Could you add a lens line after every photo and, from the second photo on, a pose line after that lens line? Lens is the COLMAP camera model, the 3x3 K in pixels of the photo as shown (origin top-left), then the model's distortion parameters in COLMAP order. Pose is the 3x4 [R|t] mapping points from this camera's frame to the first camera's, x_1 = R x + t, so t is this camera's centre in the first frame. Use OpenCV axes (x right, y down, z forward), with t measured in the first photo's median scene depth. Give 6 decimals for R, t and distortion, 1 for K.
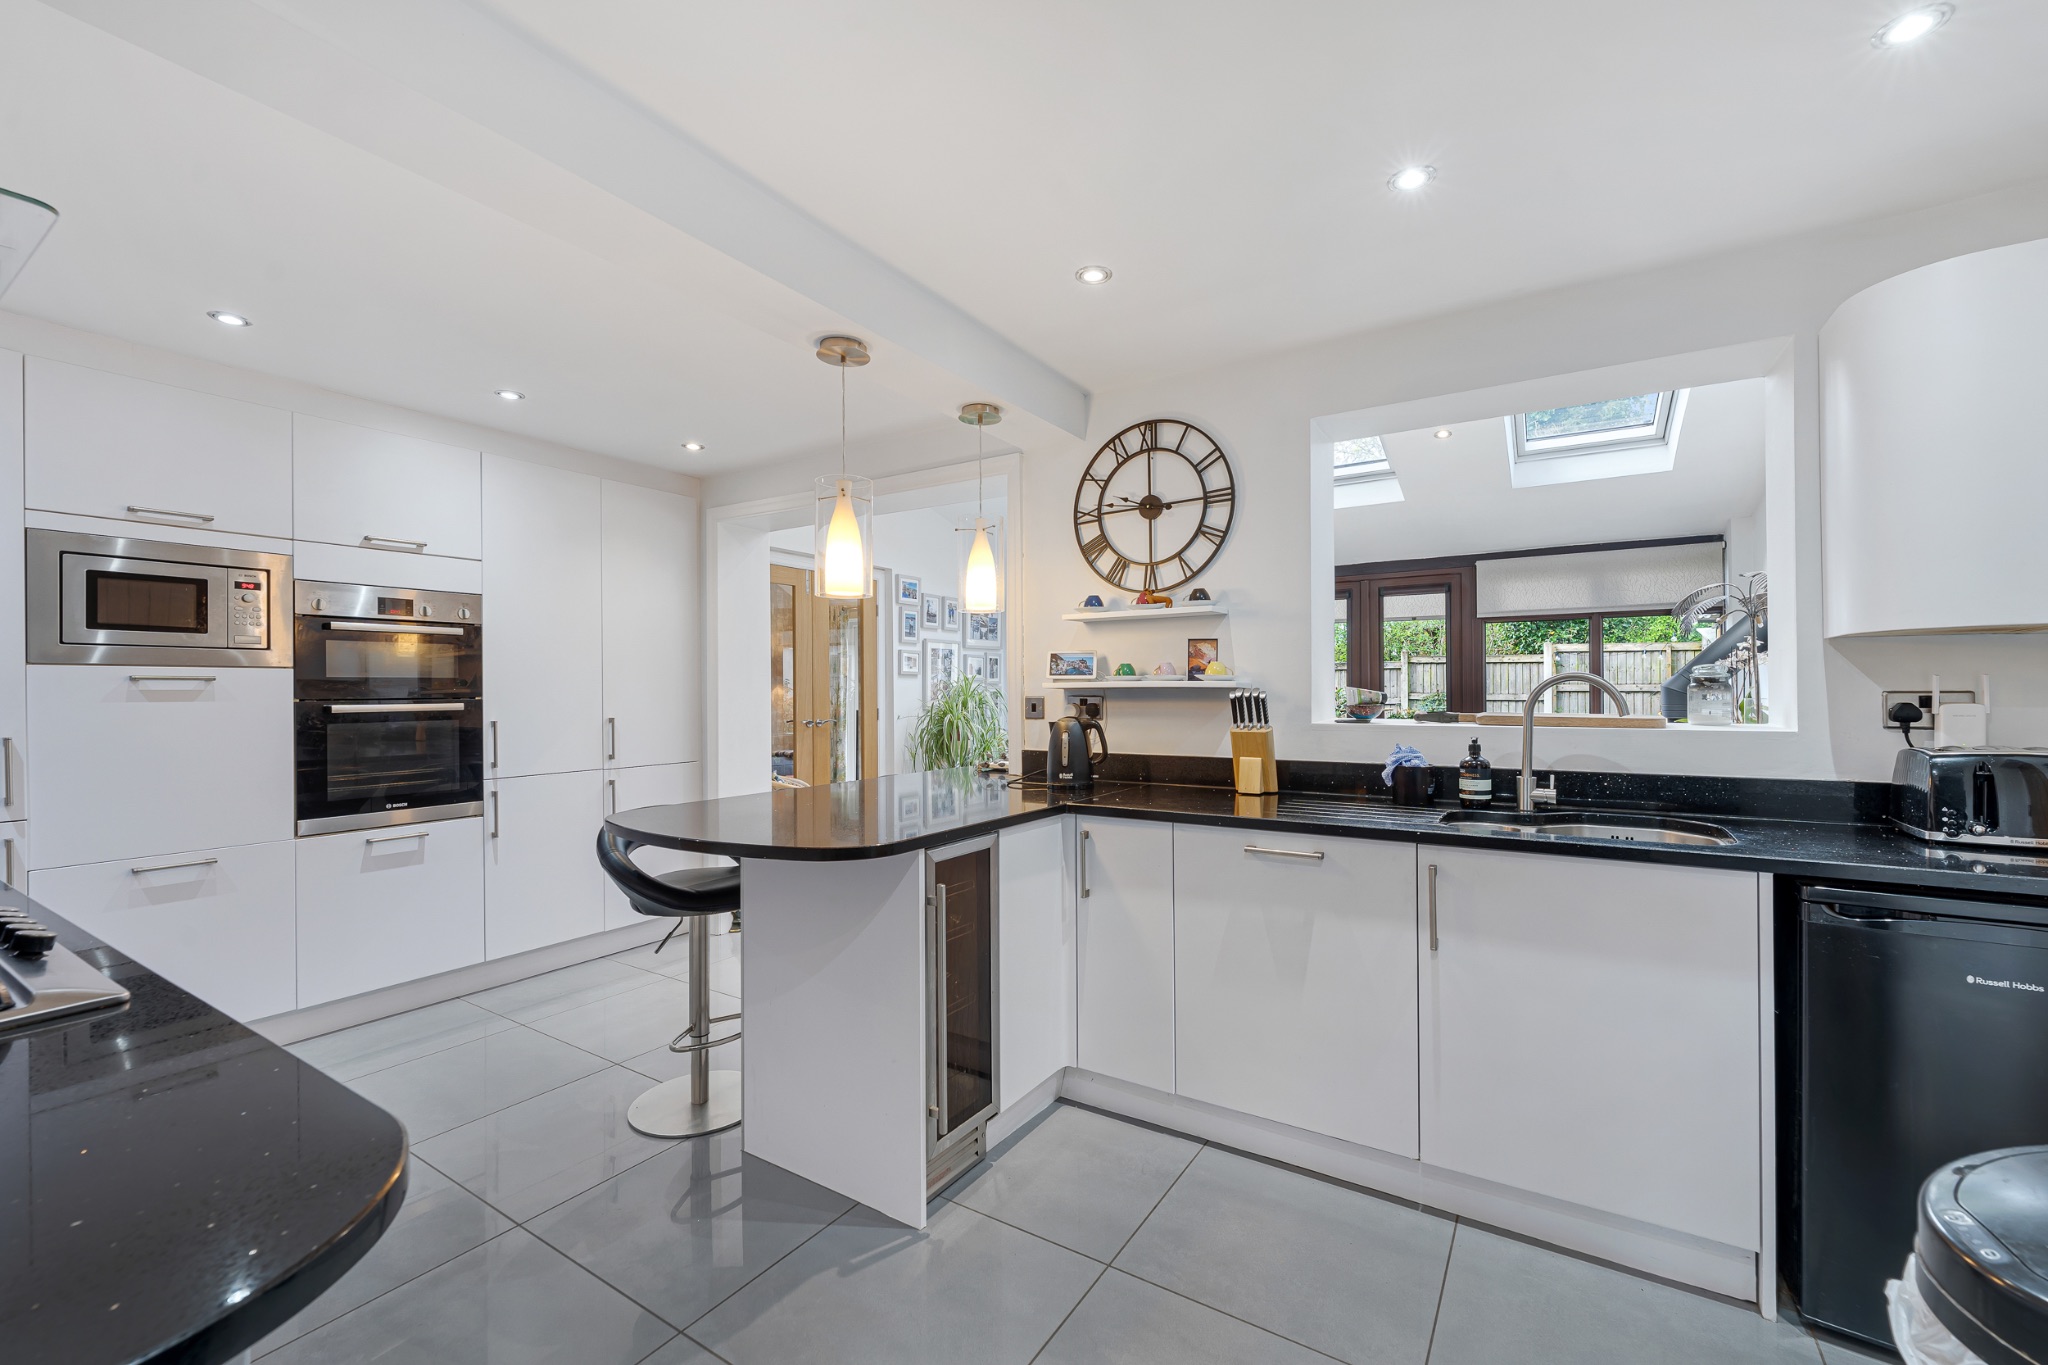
lens RADIAL K [[849.2, 0, 1016.7], [0, 849.2, 688.3], [0, 0, 1]] dist [0.002328, -0.000030]
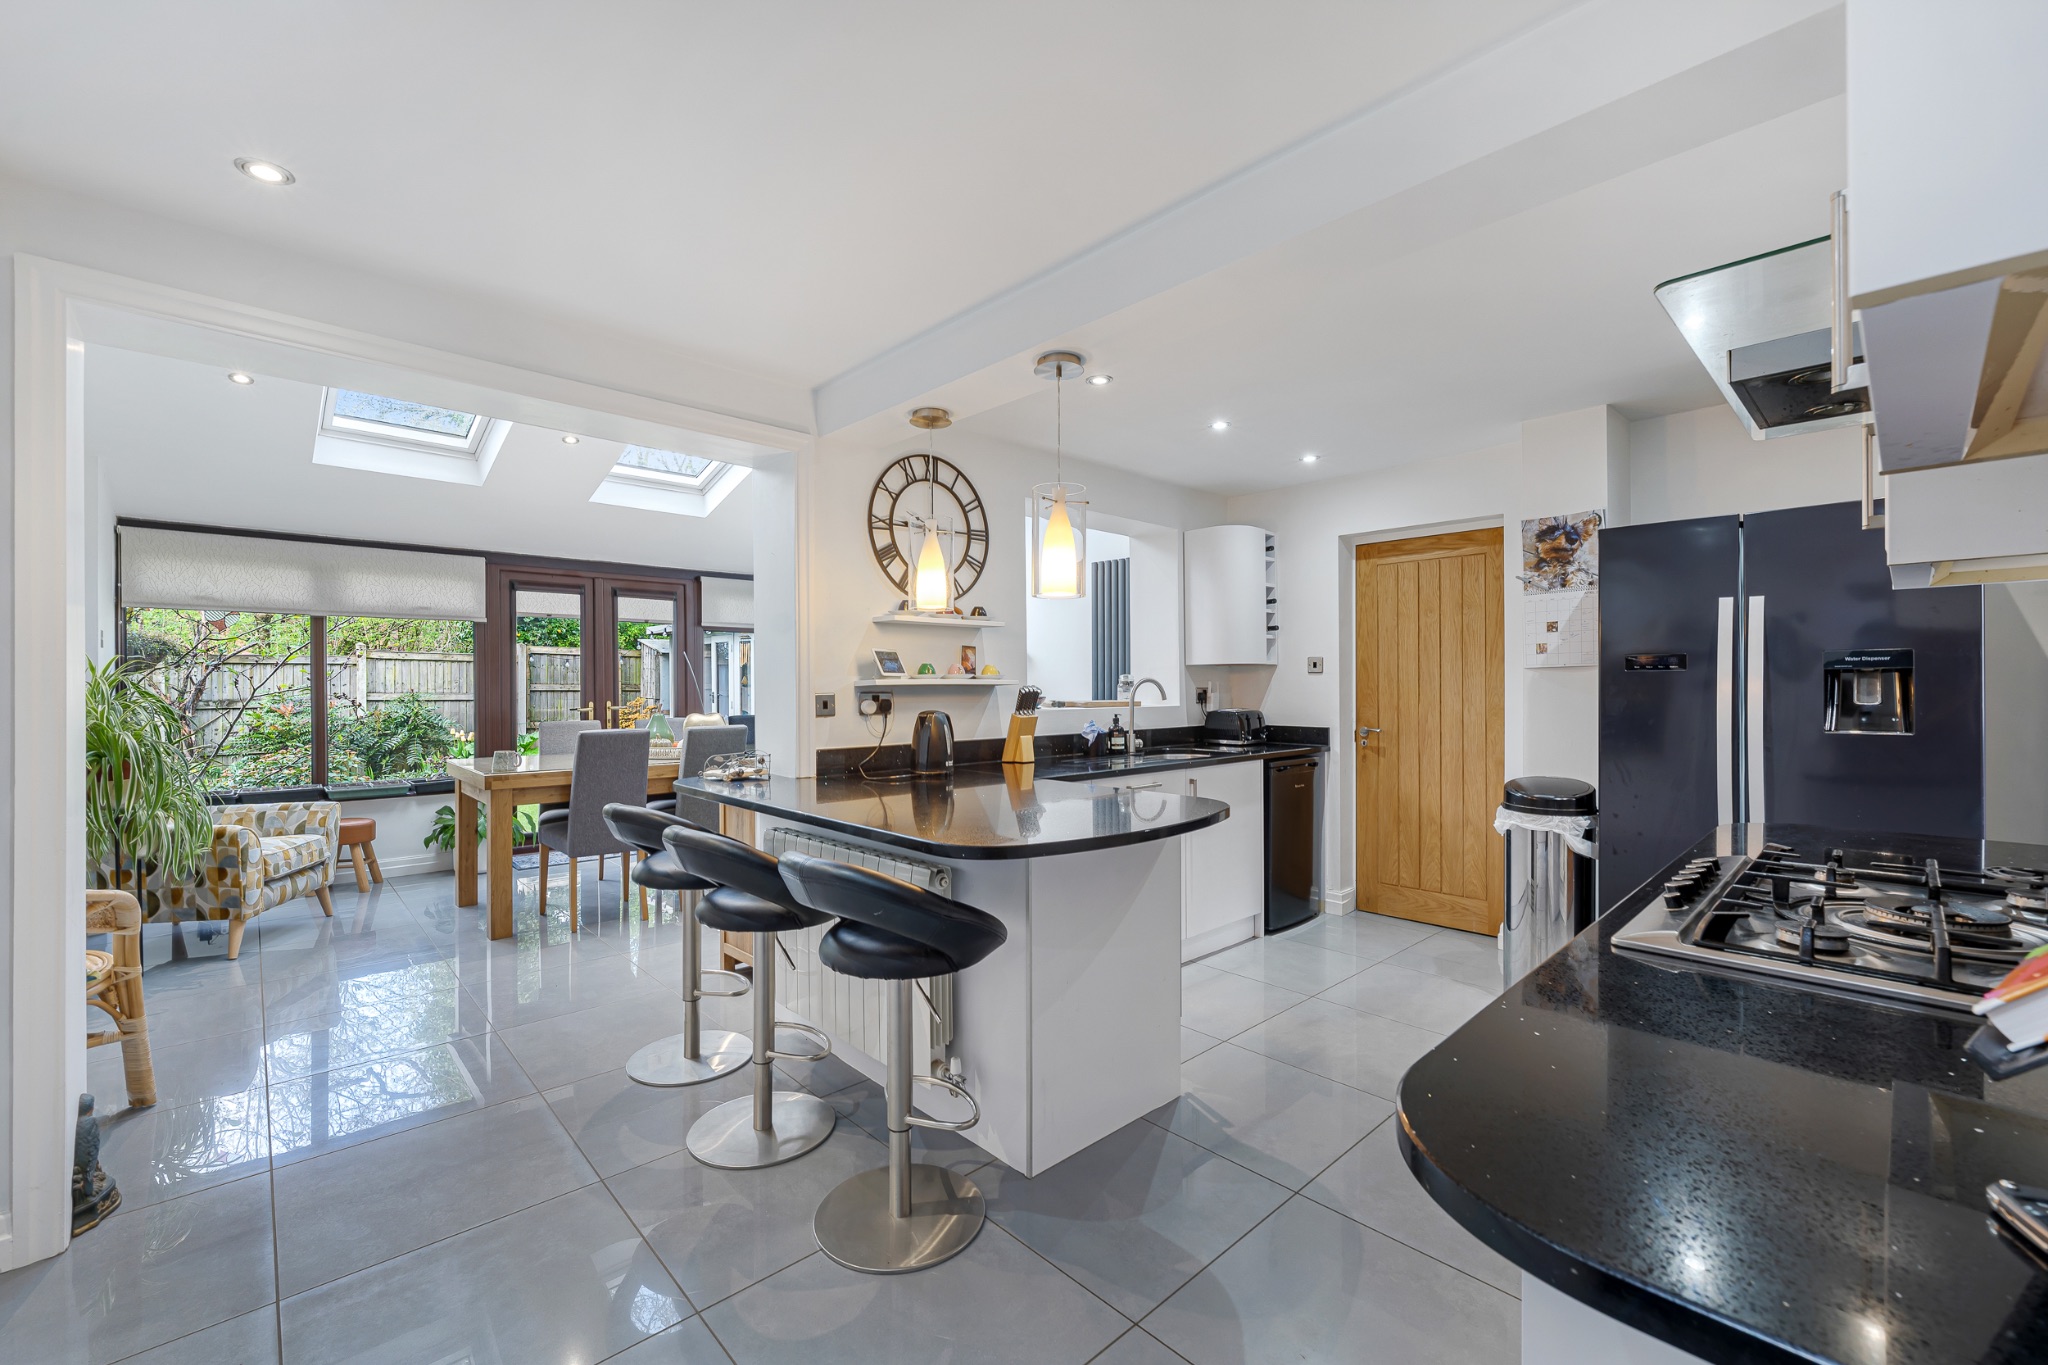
lens RADIAL K [[849.2, 0, 1028.1], [0, 849.2, 687.7], [0, 0, 1]] dist [0.002328, -0.000030]
pose [[0.225400, 0.001245, 0.974266, -0.931958], [-0.000097, 0.999999, -0.001255, 0.004643], [-0.974266, 0.000189, 0.225400, 0.599447]]
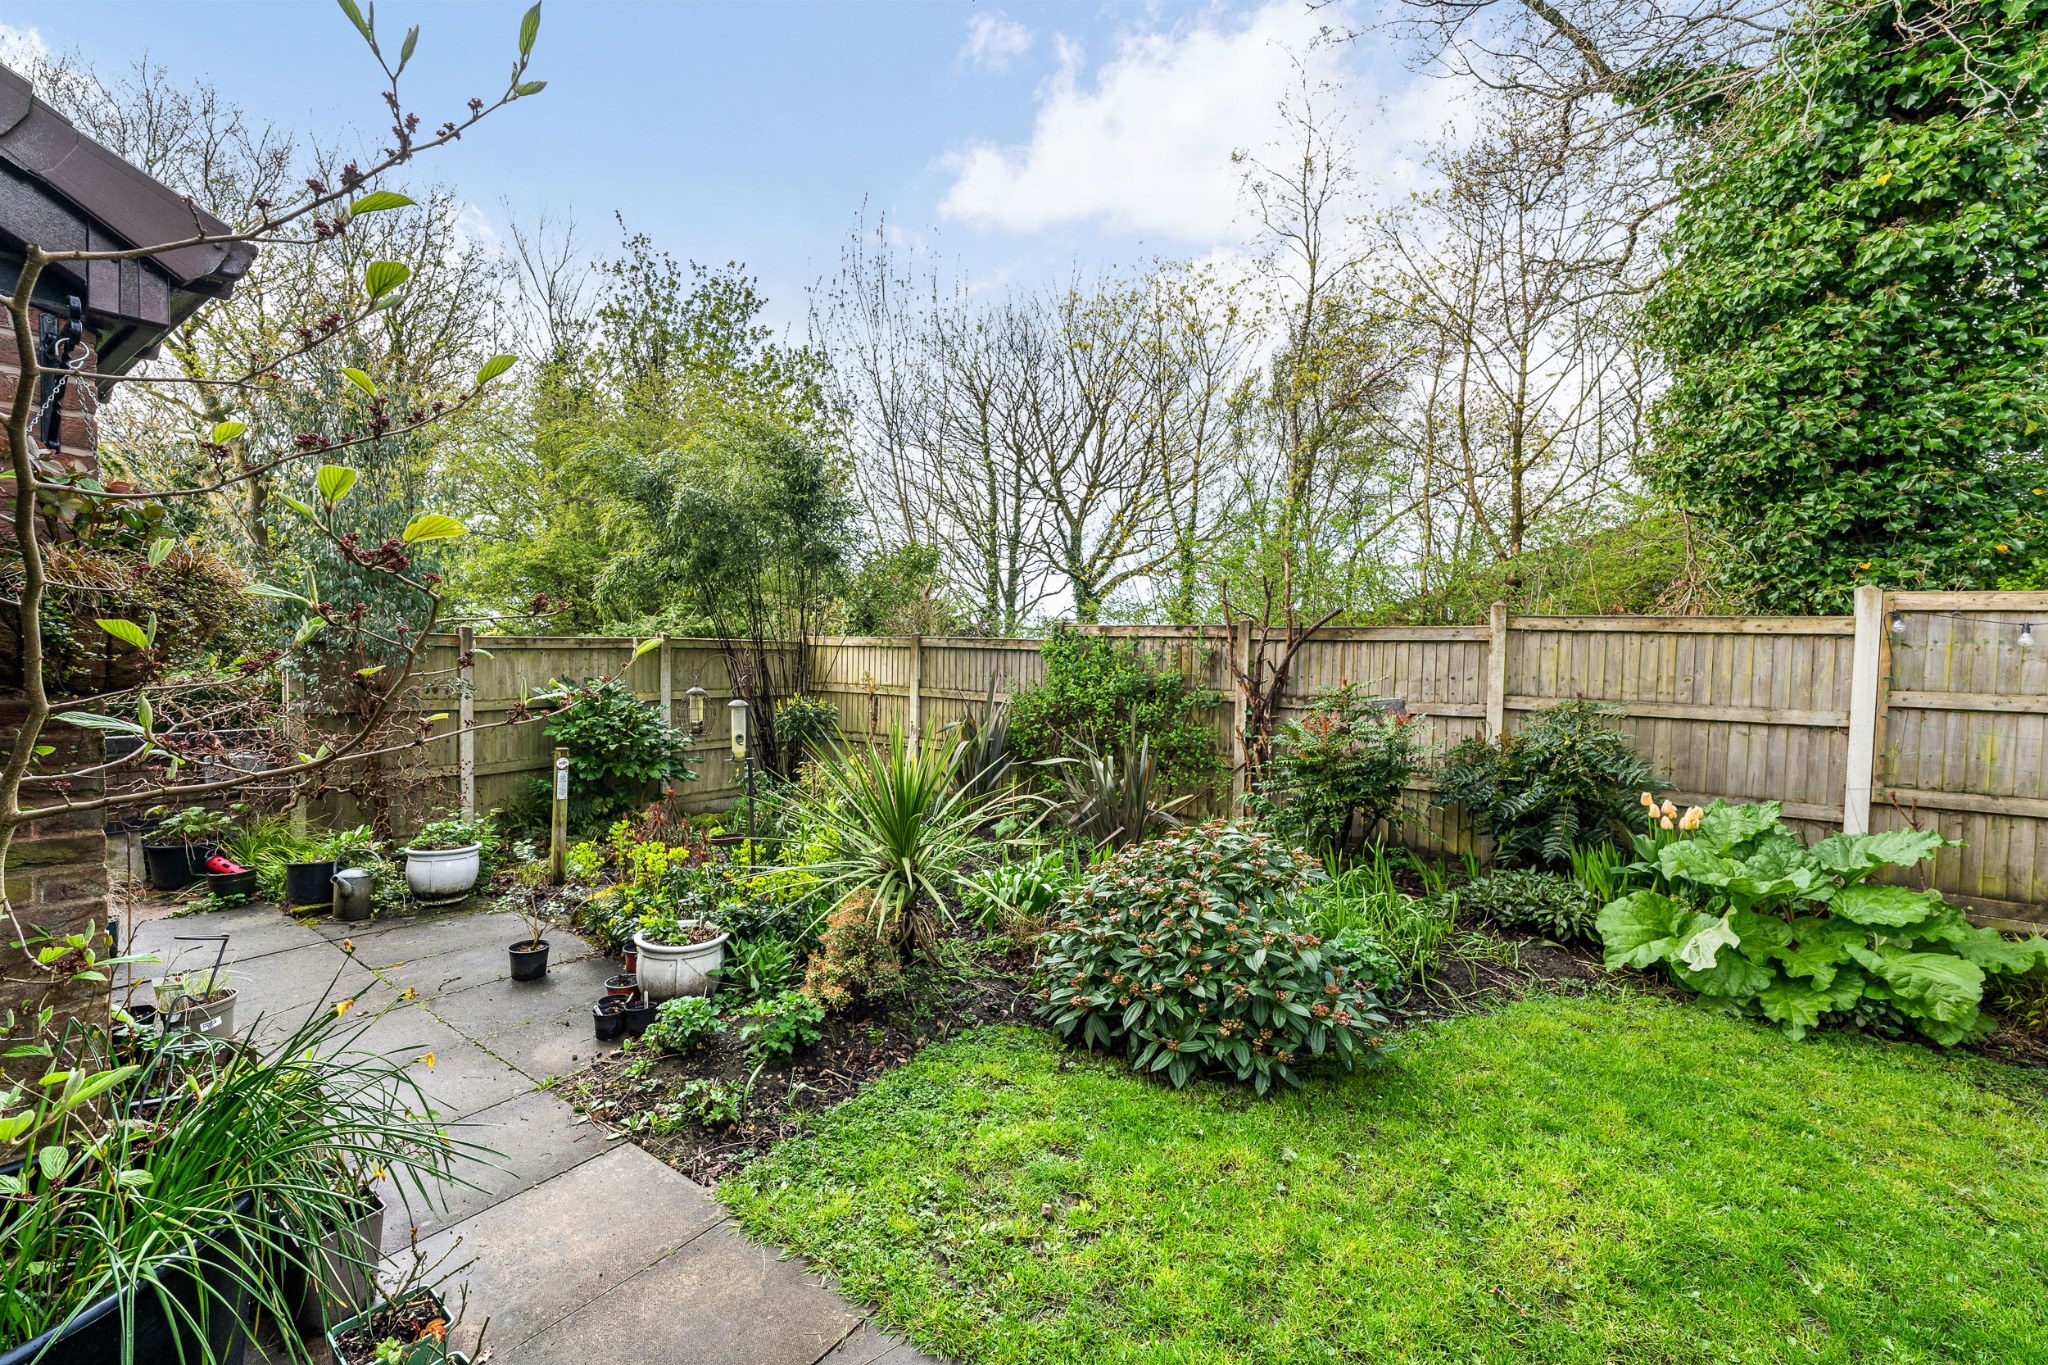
lens RADIAL K [[843.0, 0, 1036.1], [0, 843.0, 696.1], [0, 0, 1]] dist [-0.001548, -0.000124]
pose [[0.999493, 0.025376, -0.019233, 0.858485], [-0.024117, 0.997716, 0.063091, -0.065962], [0.020790, -0.062595, 0.997822, 2.172533]]
